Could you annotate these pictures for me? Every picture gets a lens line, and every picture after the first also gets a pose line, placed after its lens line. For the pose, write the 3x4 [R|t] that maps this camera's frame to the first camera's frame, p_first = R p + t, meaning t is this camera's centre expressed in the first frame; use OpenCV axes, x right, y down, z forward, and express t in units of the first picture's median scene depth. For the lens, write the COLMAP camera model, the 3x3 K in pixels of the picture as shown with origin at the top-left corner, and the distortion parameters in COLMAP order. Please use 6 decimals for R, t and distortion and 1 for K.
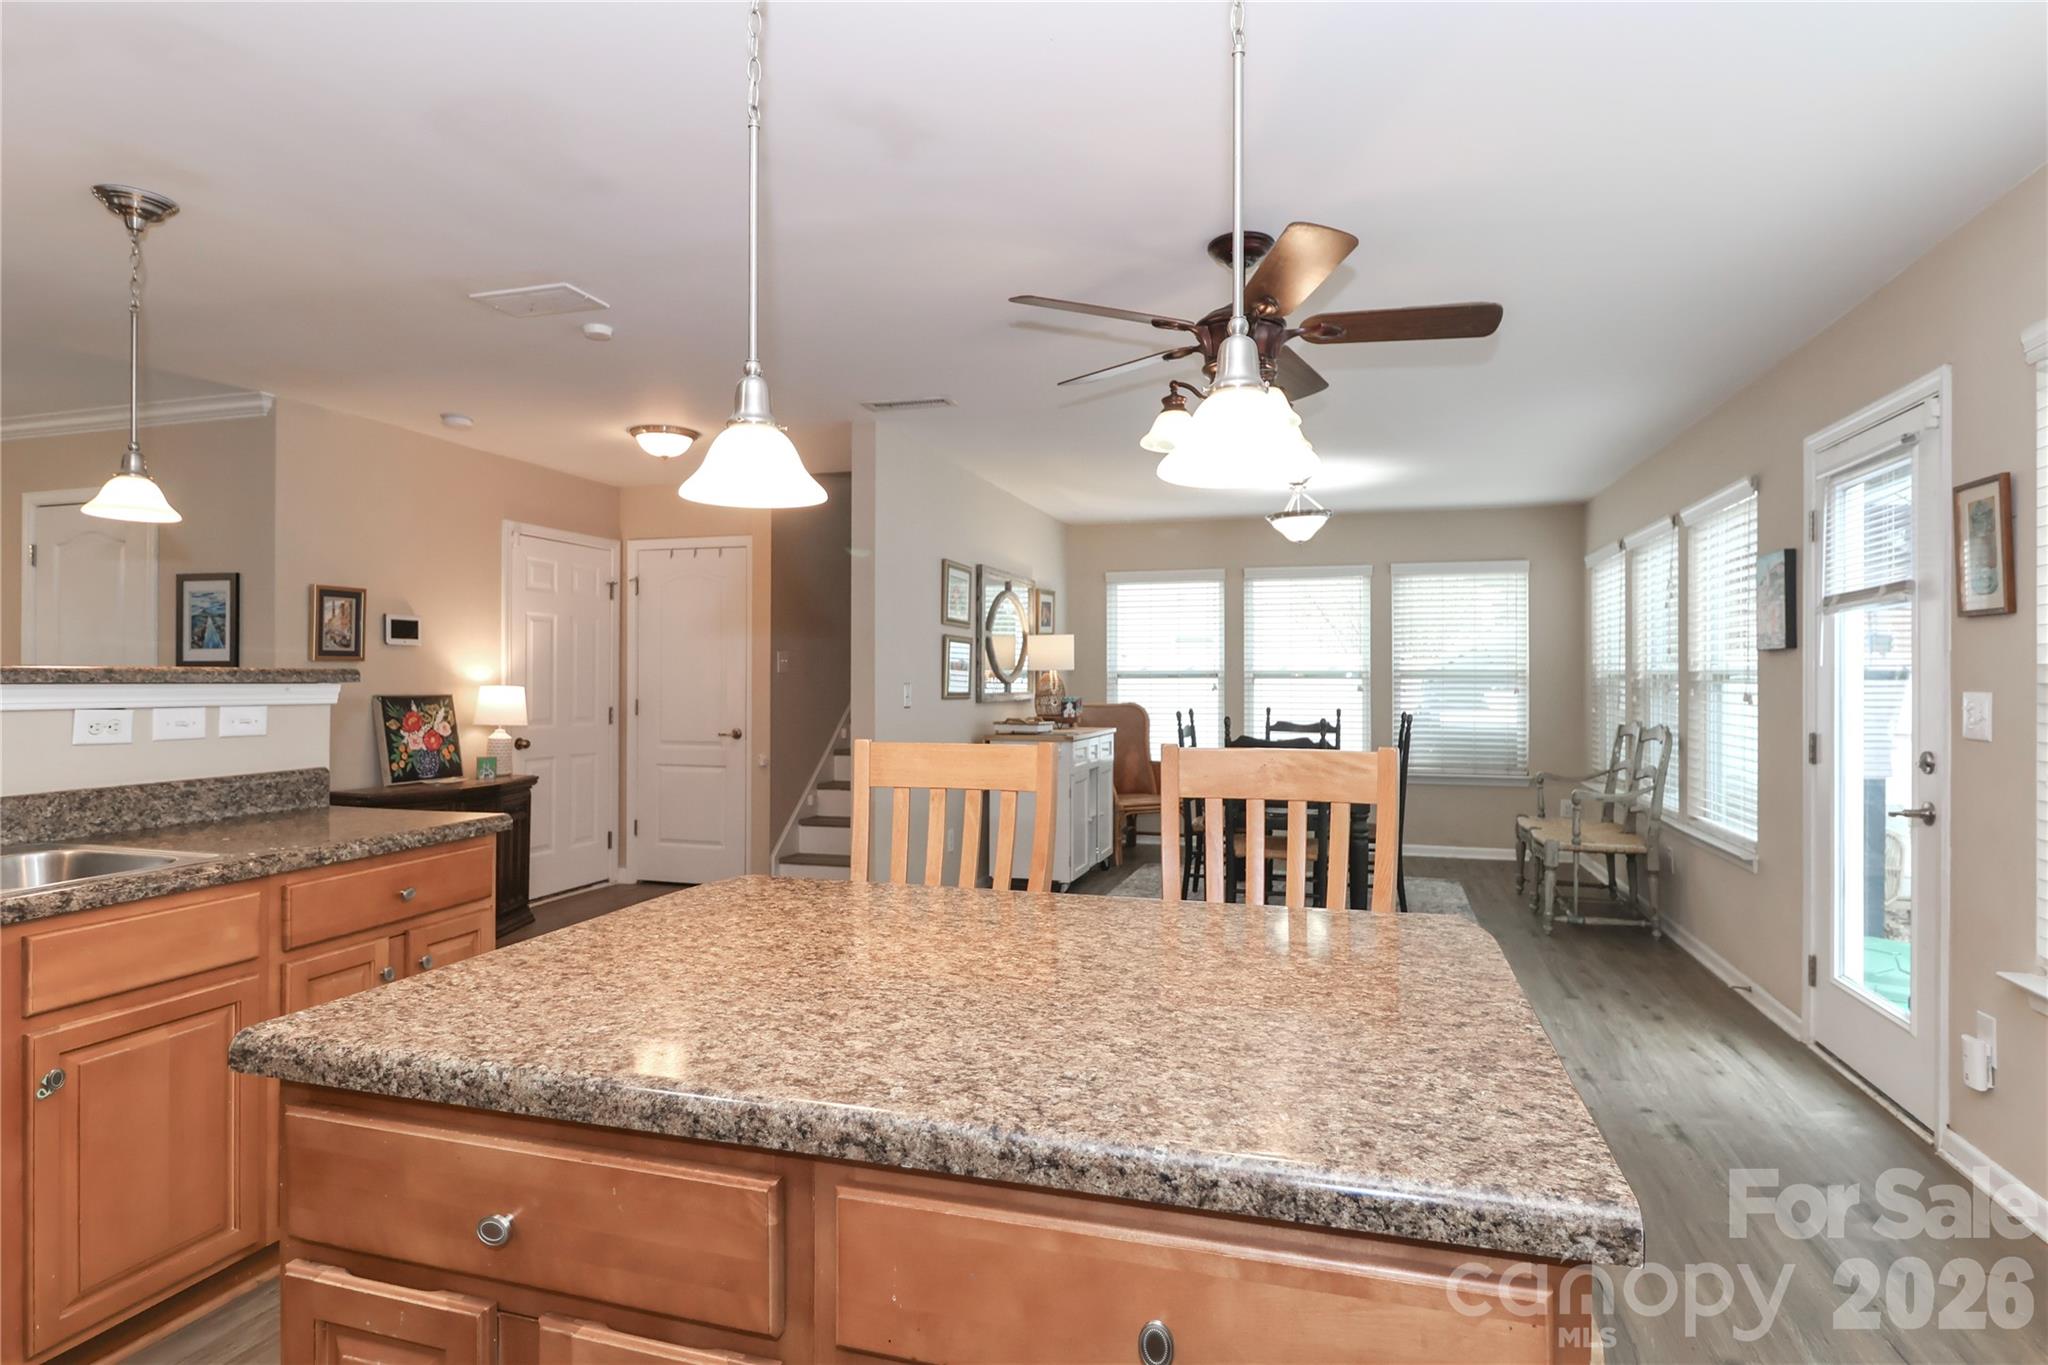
lens RADIAL K [[1089.5, 0, 1041.2], [0, 1089.5, 672.6], [0, 0, 1]] dist [0.018875, -0.001999]
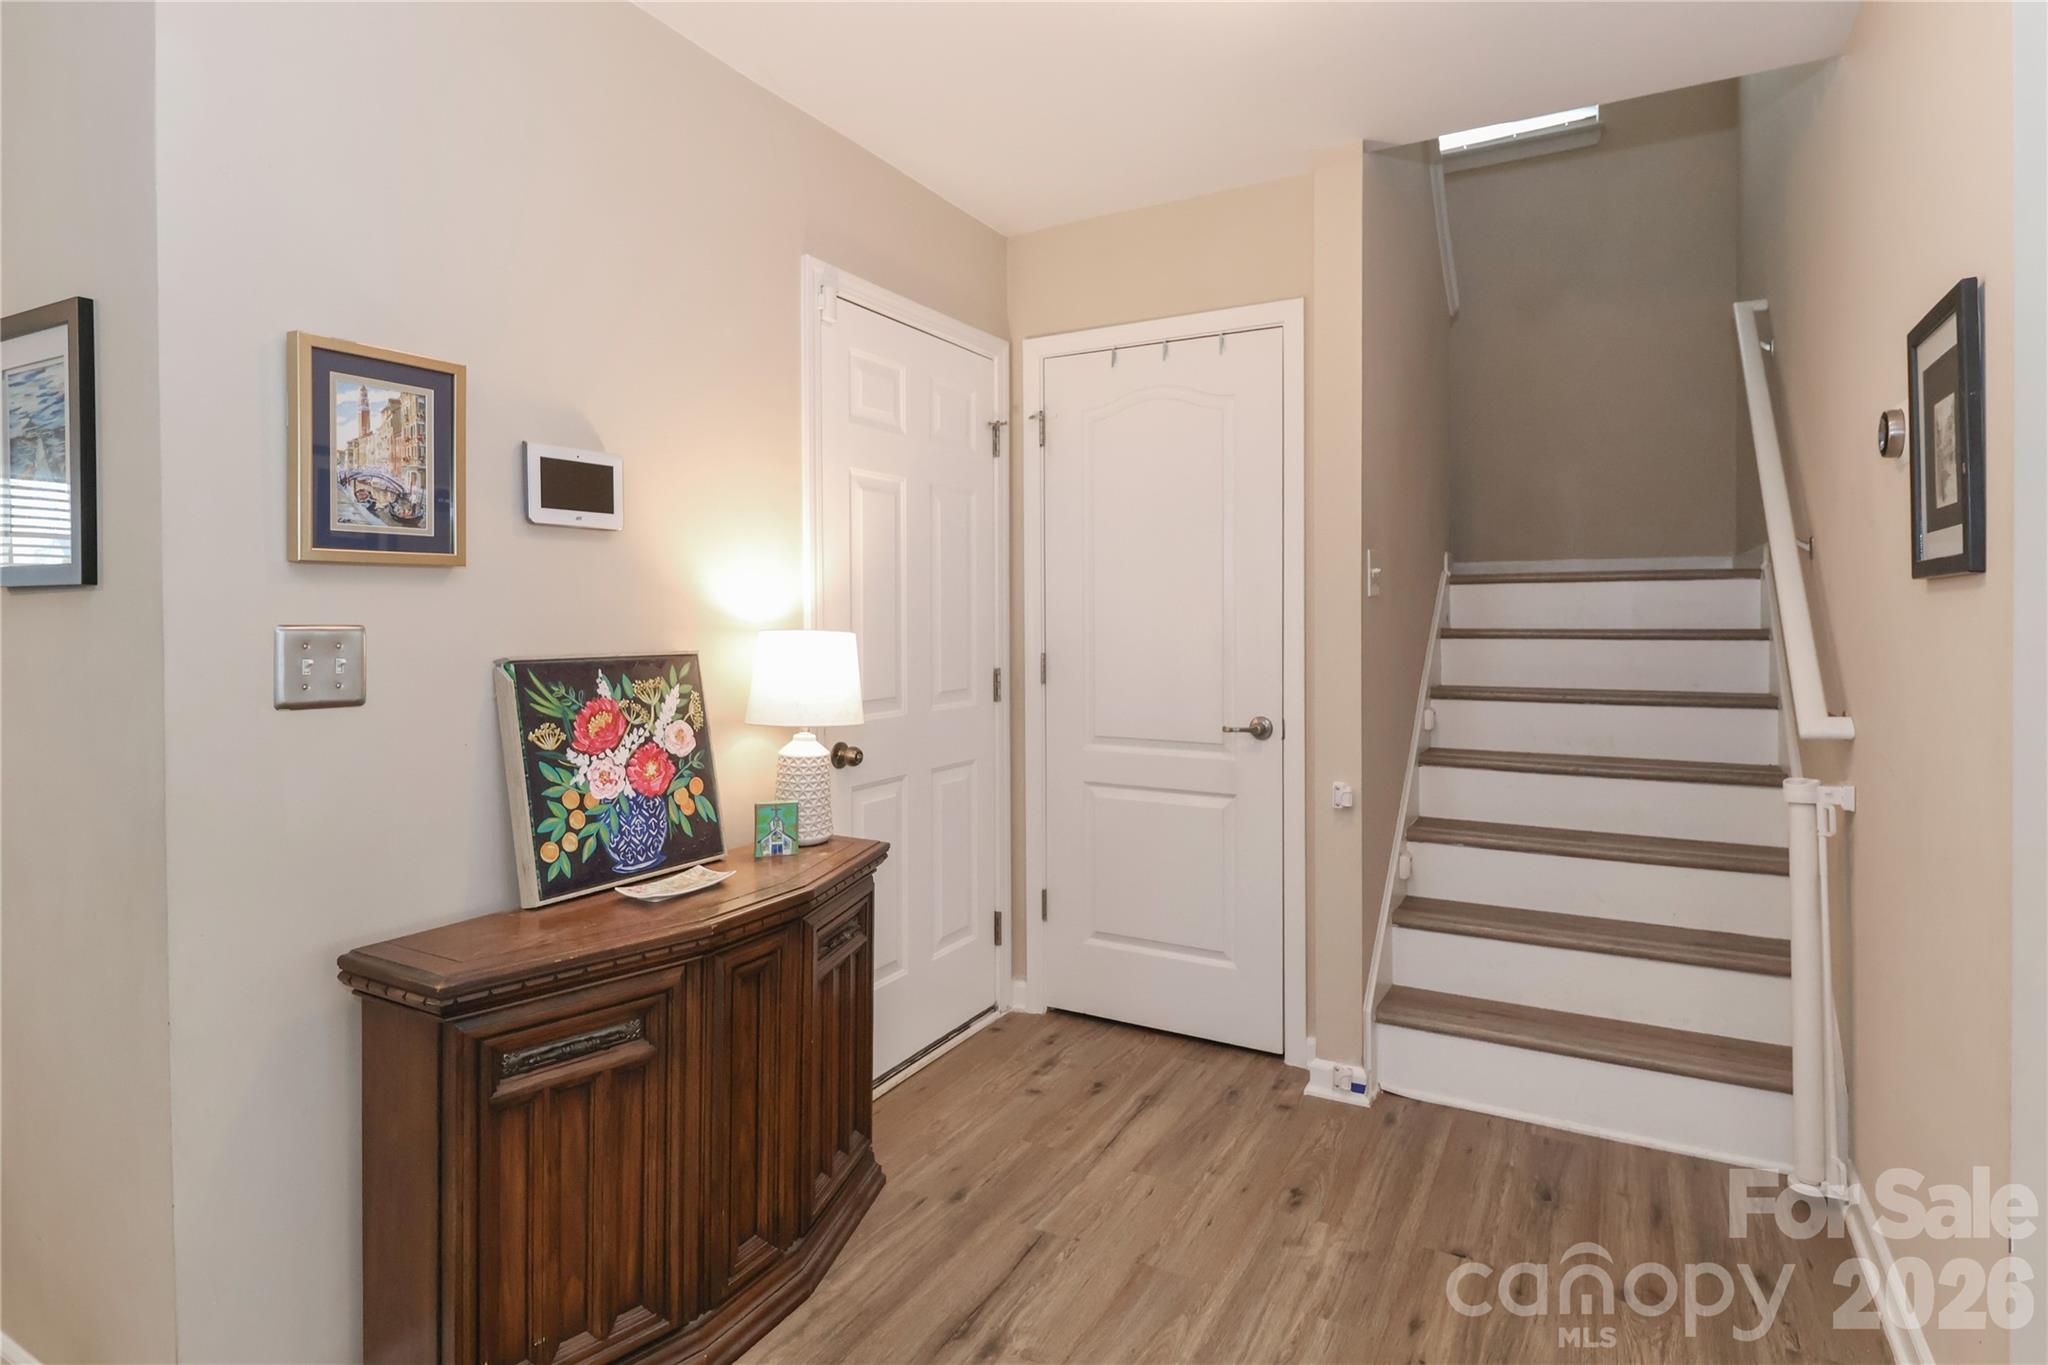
lens RADIAL K [[1089.5, 0, 1033.7], [0, 1089.5, 637.0], [0, 0, 1]] dist [0.018875, -0.001999]
pose [[0.972288, -0.004514, -0.233745, -0.321233], [0.010367, 0.999663, 0.023816, 0.005968], [0.233558, -0.025580, 0.972006, 0.635401]]
